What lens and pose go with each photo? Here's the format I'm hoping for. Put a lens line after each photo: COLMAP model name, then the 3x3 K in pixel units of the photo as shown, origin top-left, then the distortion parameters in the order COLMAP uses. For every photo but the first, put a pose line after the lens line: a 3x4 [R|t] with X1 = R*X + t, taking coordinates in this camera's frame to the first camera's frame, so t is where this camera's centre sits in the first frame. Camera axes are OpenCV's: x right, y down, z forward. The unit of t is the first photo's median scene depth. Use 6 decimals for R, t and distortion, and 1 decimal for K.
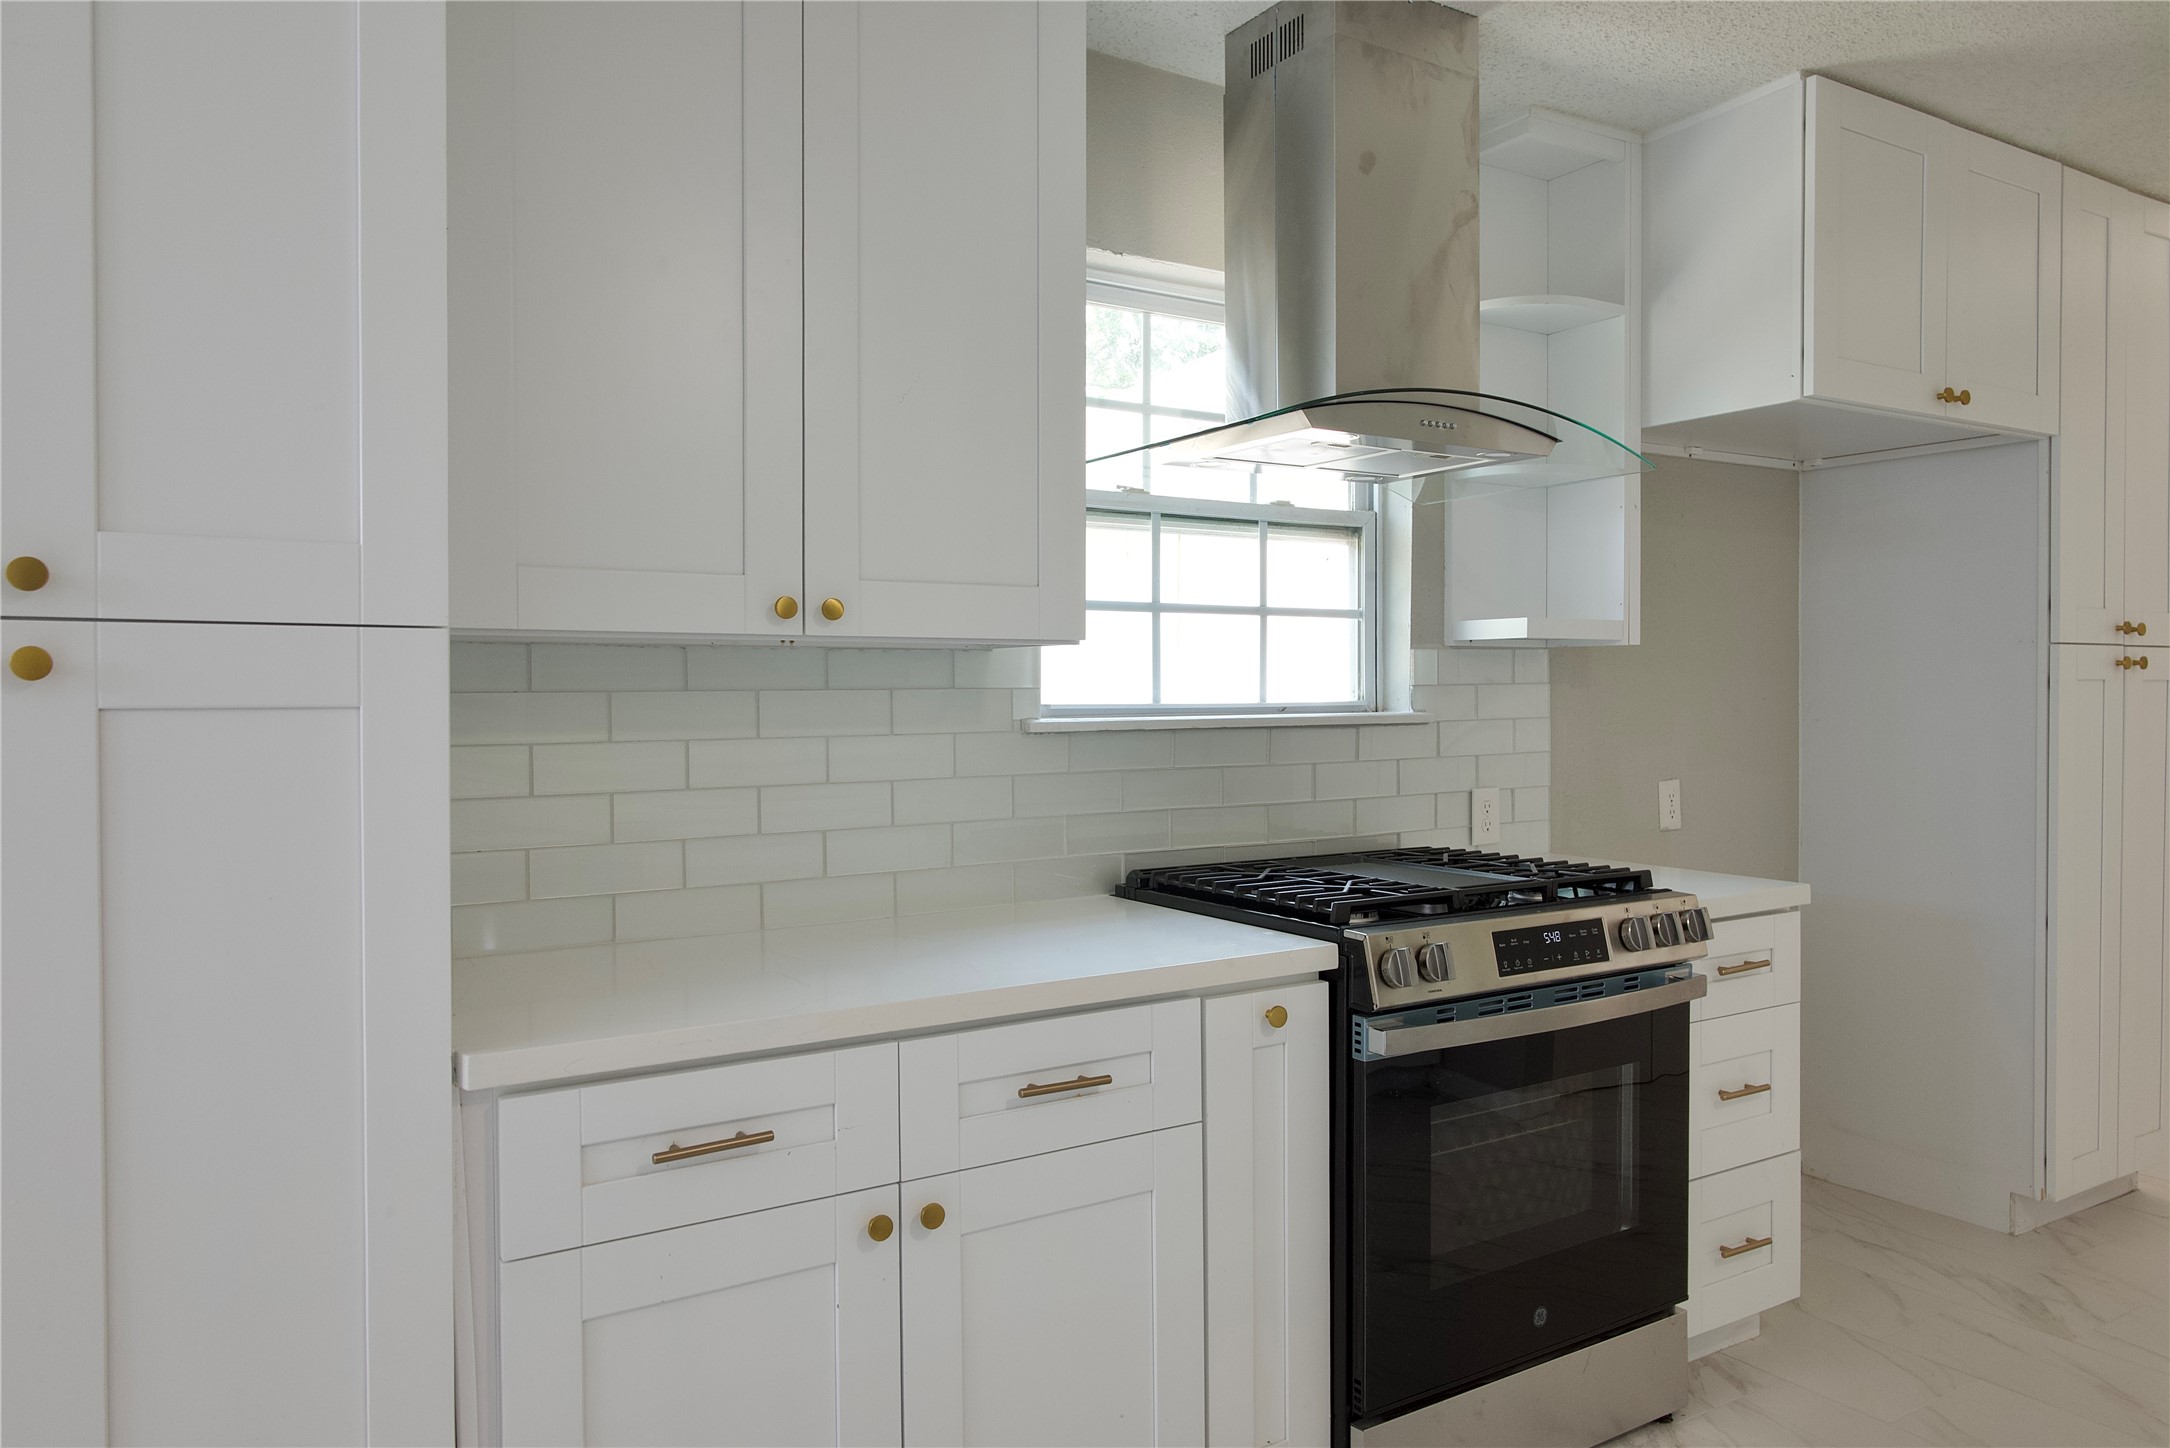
lens RADIAL K [[1550.3, 0, 1087.5], [0, 1550.3, 734.5], [0, 0, 1]] dist [-0.000146, 0.001194]
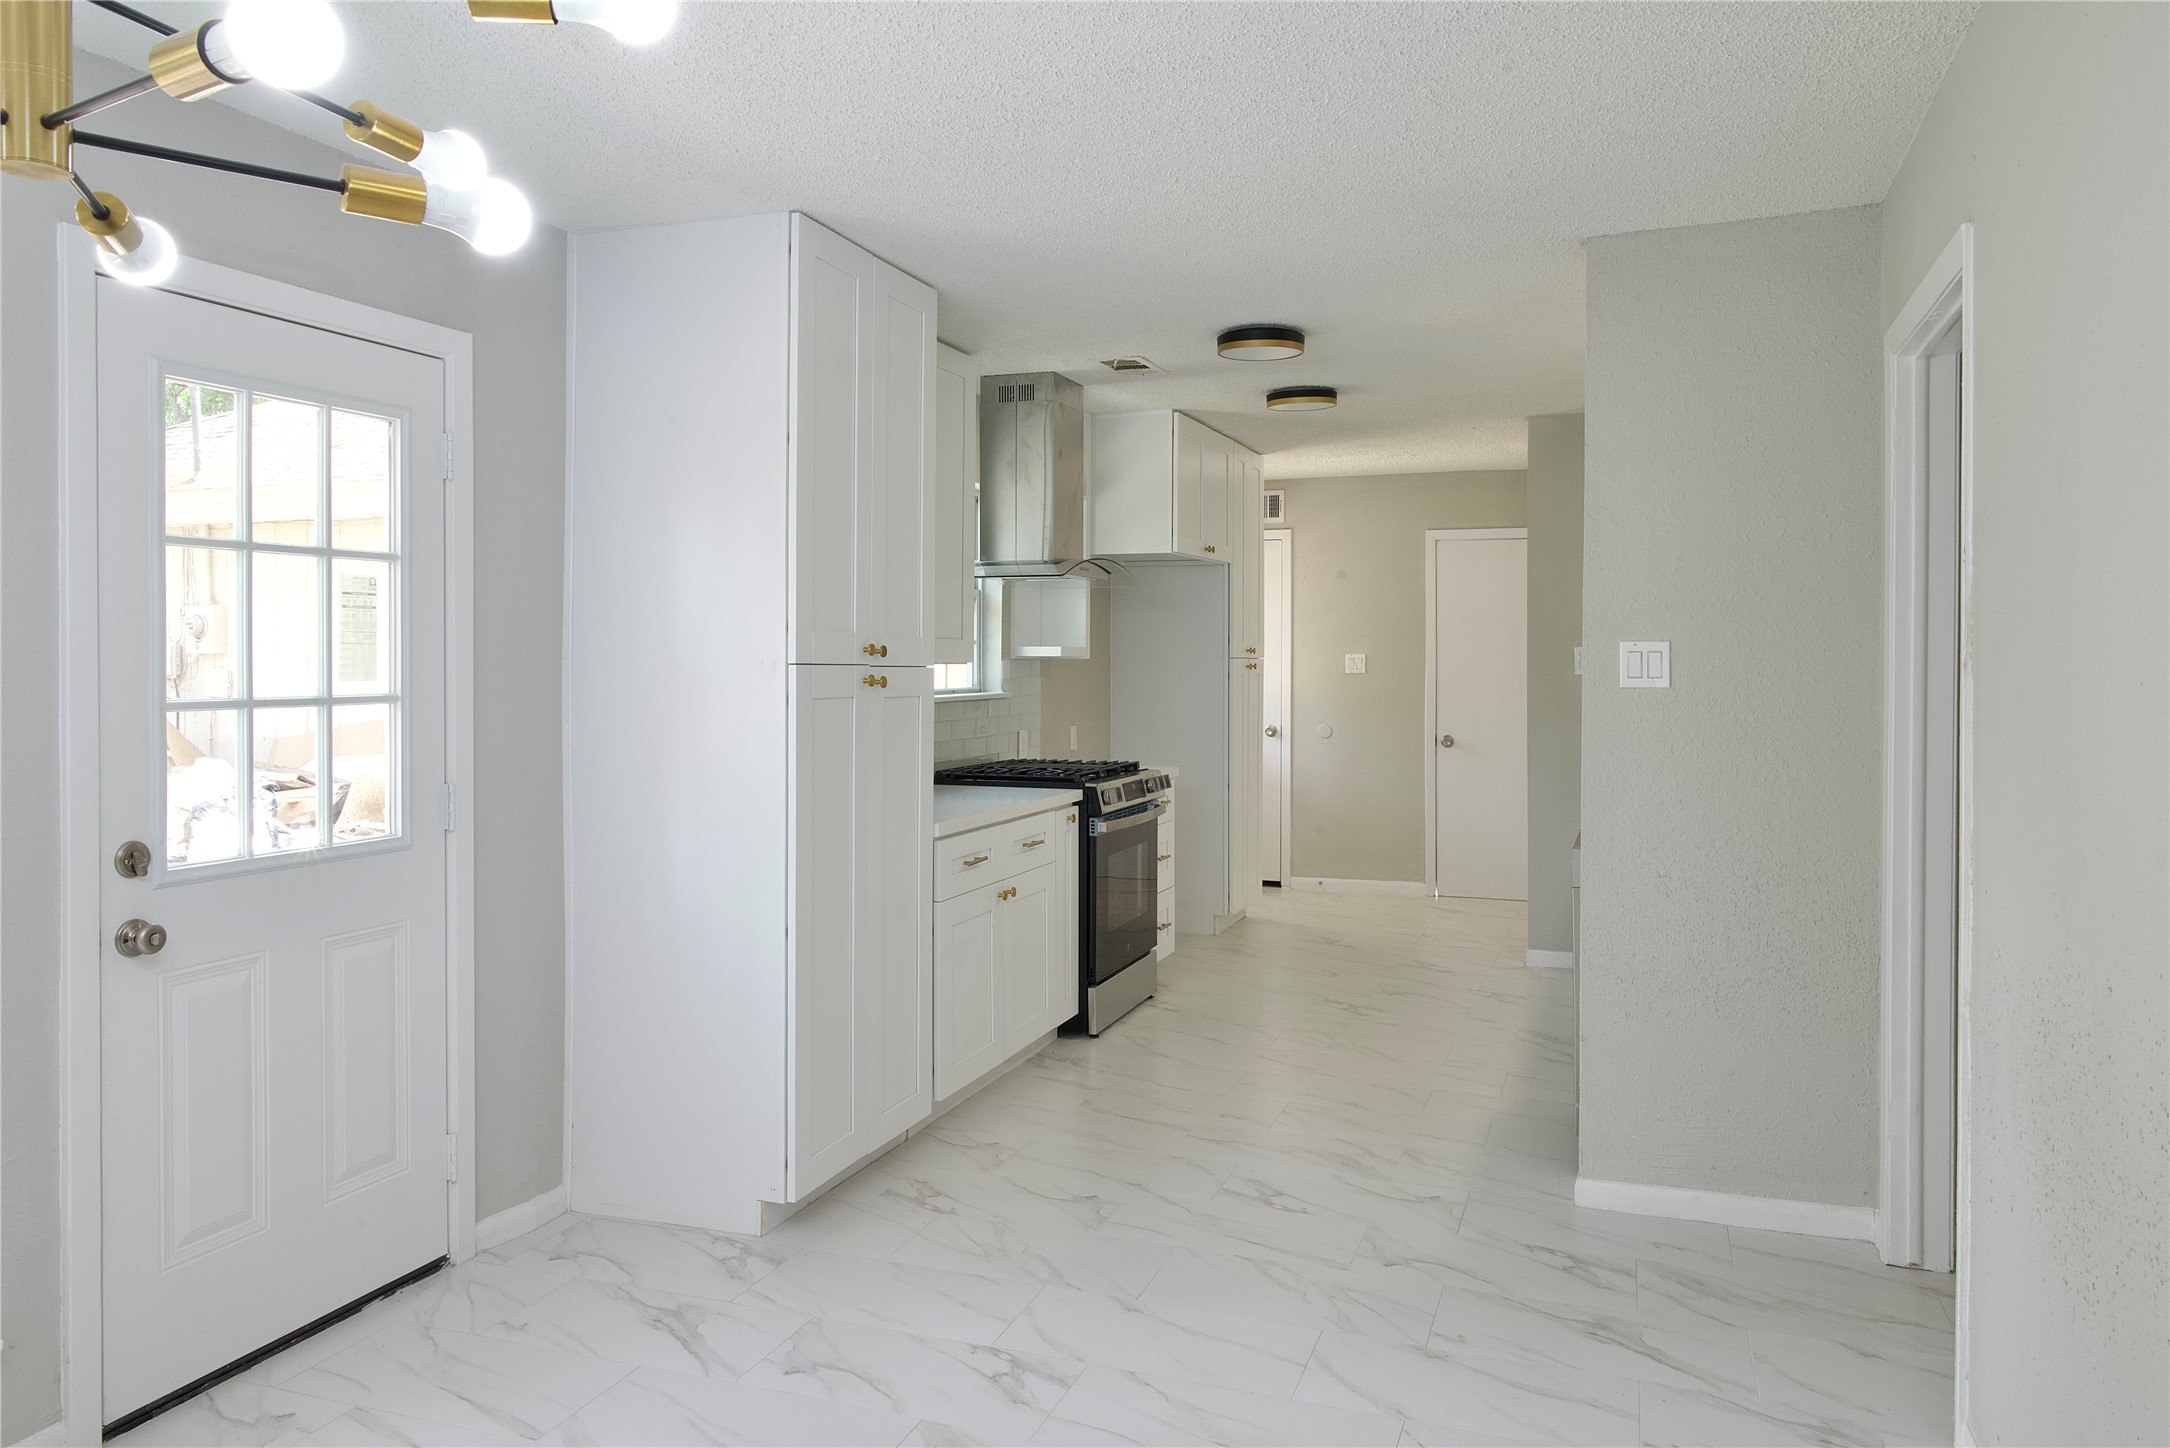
lens RADIAL K [[1469.9, 0, 1085.0], [0, 1469.9, 724.0], [0, 0, 1]] dist [-0.001588, 0.000791]
pose [[0.809227, -0.021771, 0.587093, -0.969555], [0.014916, 0.999752, 0.016513, -0.004494], [-0.587307, -0.004605, 0.809351, -0.705643]]
